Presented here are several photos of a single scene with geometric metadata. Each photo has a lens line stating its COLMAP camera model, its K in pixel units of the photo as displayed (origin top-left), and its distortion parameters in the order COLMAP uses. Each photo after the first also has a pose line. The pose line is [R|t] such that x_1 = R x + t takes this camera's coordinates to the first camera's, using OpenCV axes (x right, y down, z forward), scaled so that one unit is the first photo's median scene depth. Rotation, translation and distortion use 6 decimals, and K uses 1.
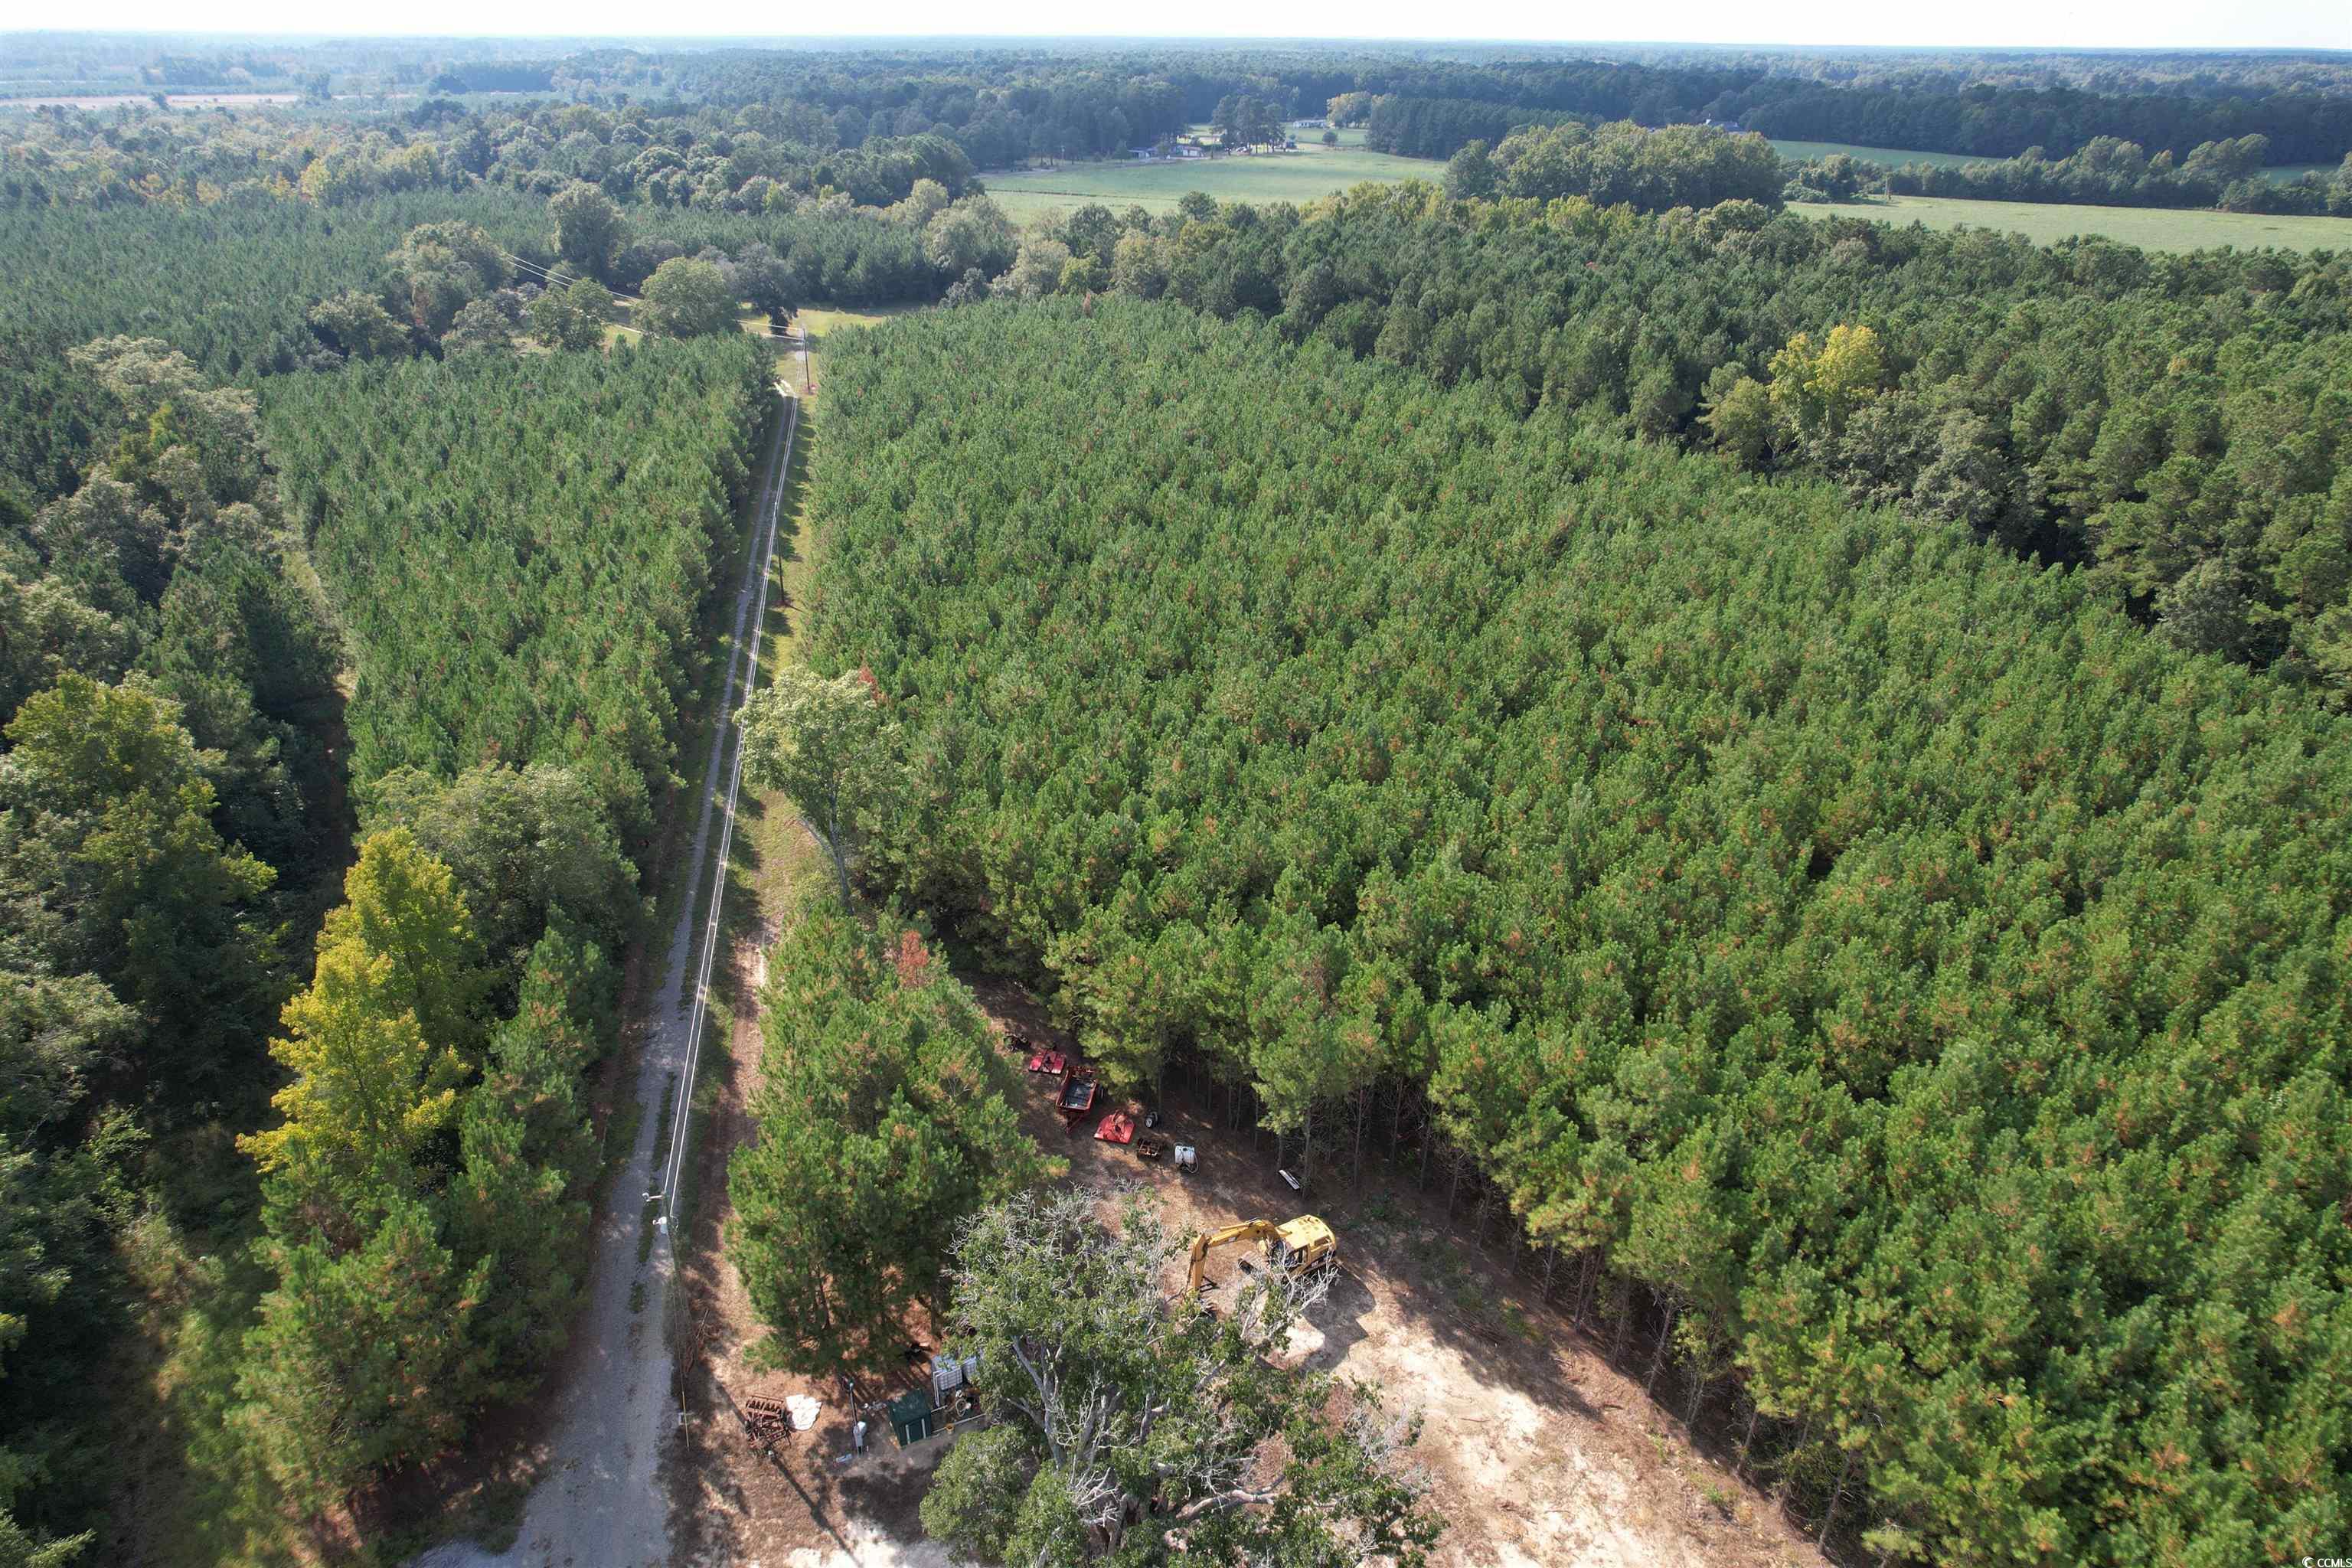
lens RADIAL K [[1507.1, 0, 1176.0], [0, 1507.1, 784.0], [0, 0, 1]] dist [-0.077677, 0.073285]
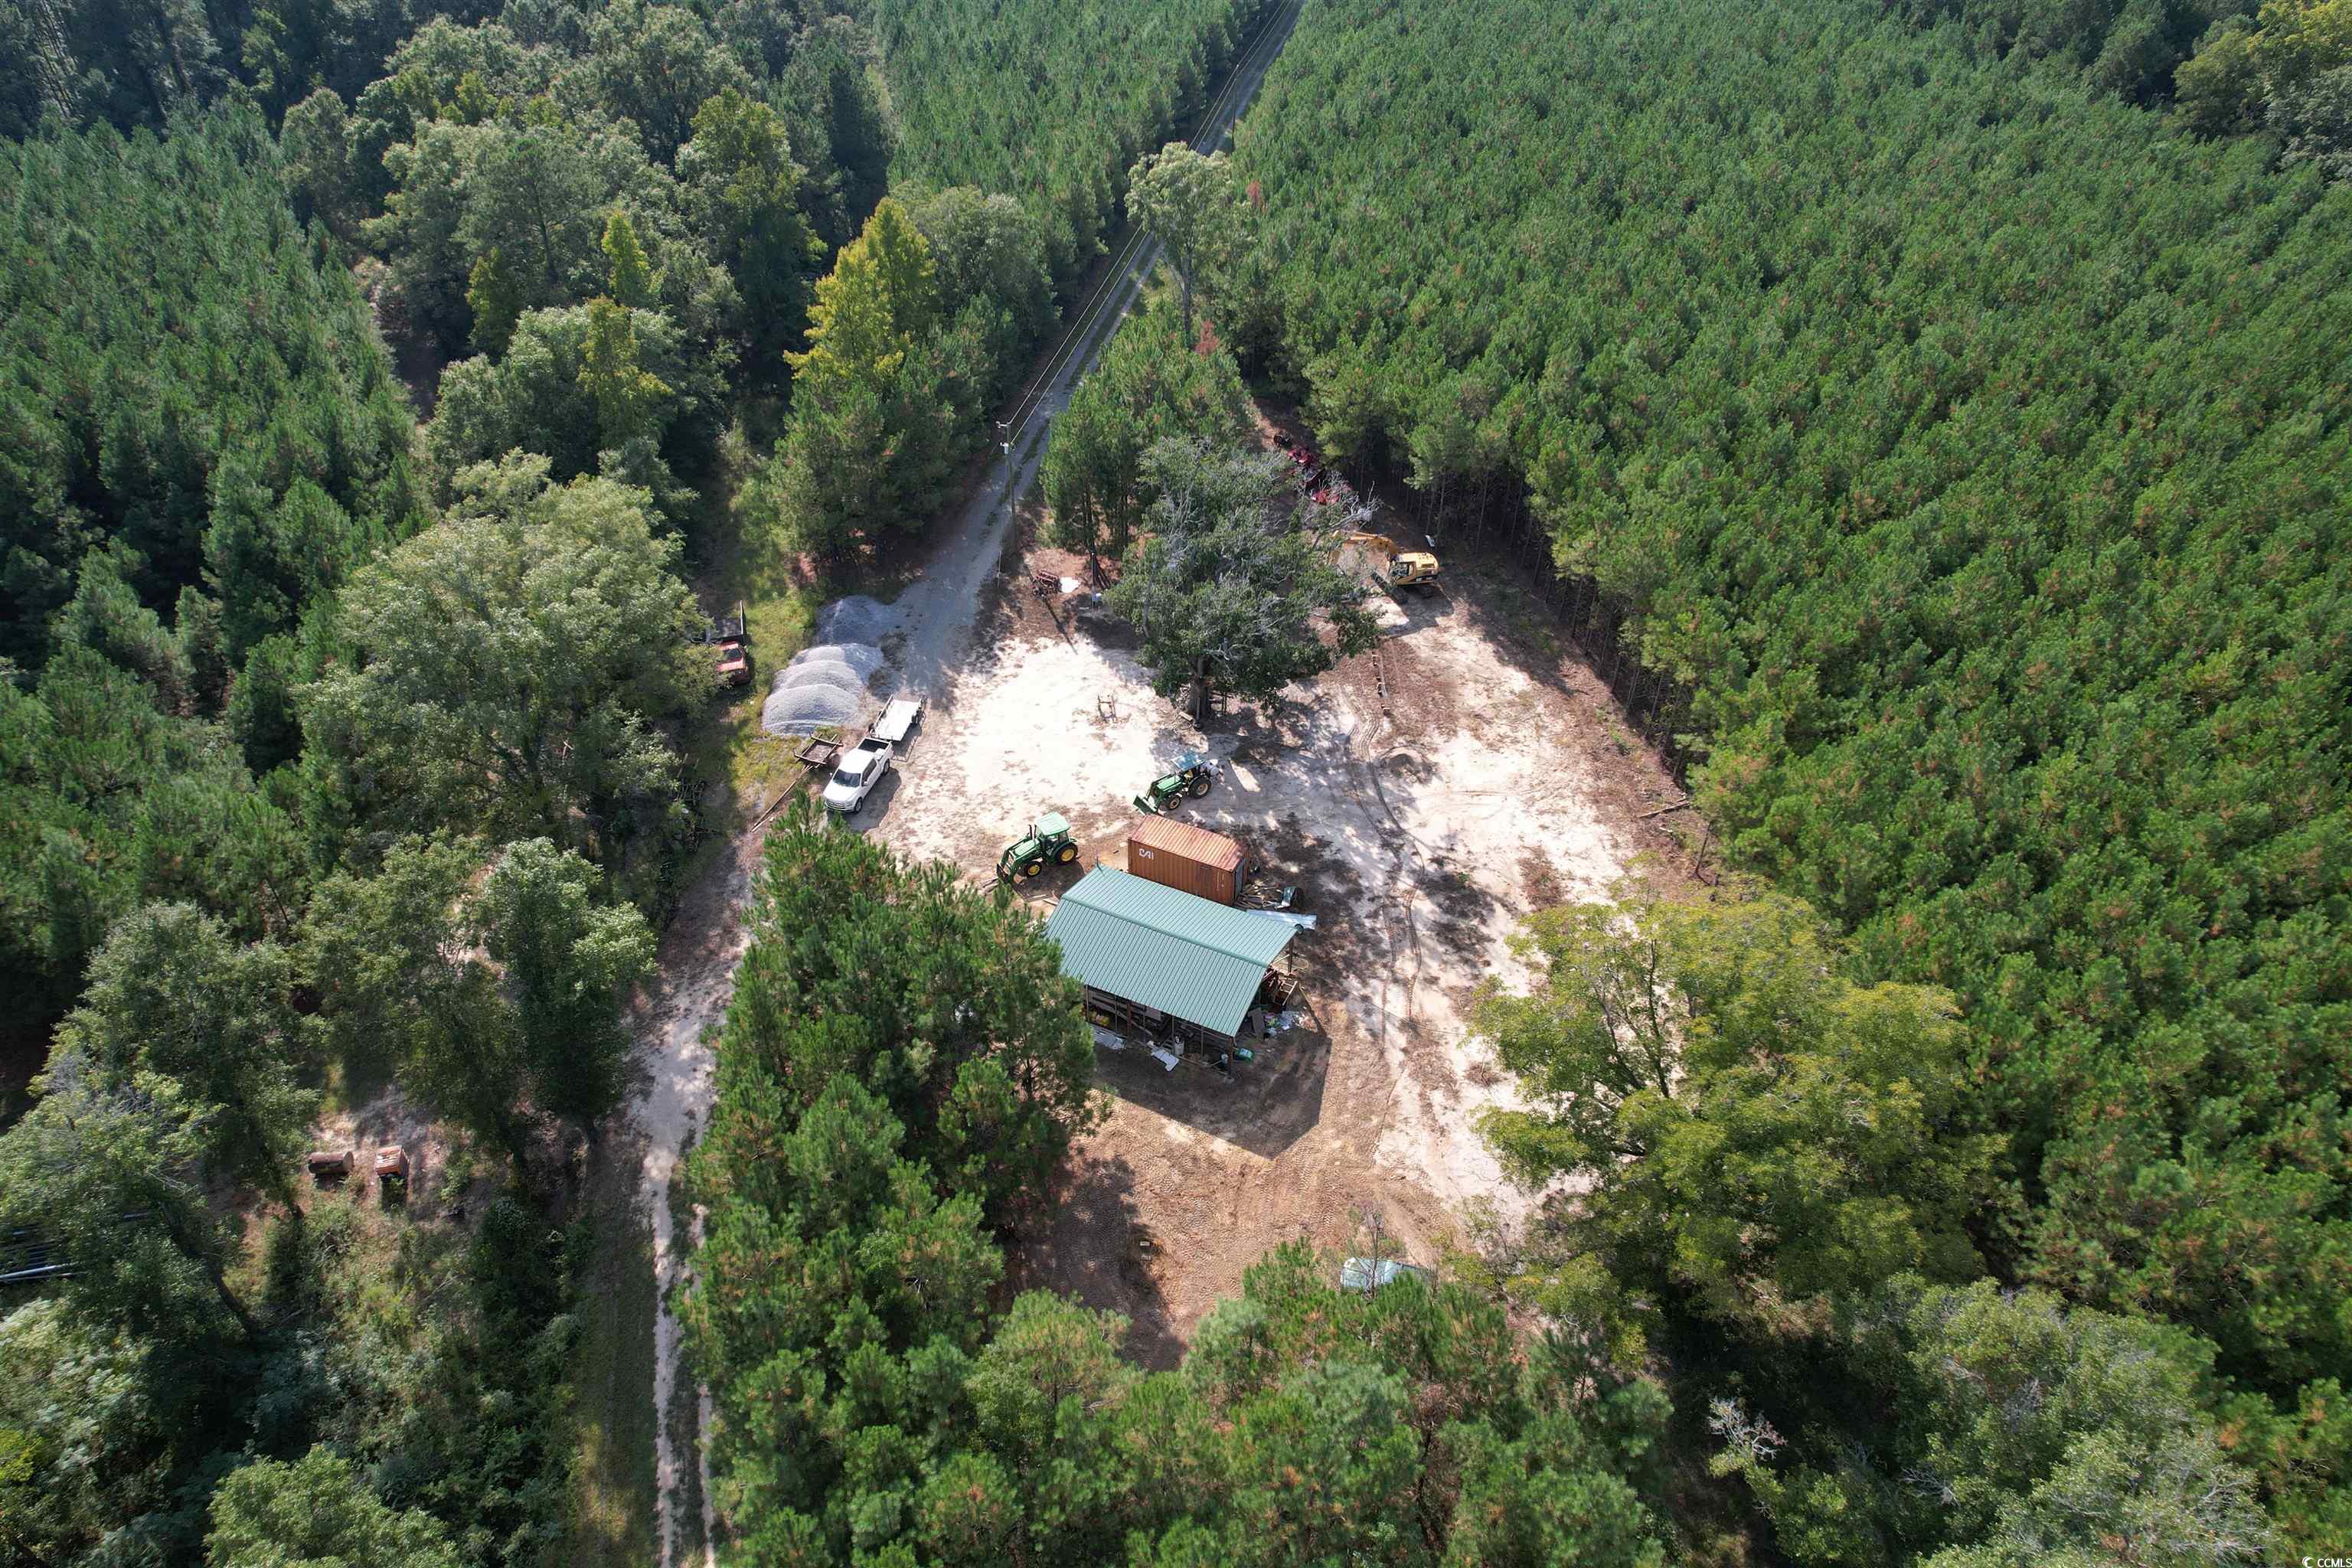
lens RADIAL K [[1507.1, 0, 1176.0], [0, 1507.1, 784.0], [0, 0, 1]] dist [-0.077677, 0.073285]
pose [[0.929695, 0.226175, -0.290711, 0.342963], [-0.164149, 0.960970, 0.222694, 0.228256], [0.329732, -0.159317, 0.930535, -0.458550]]
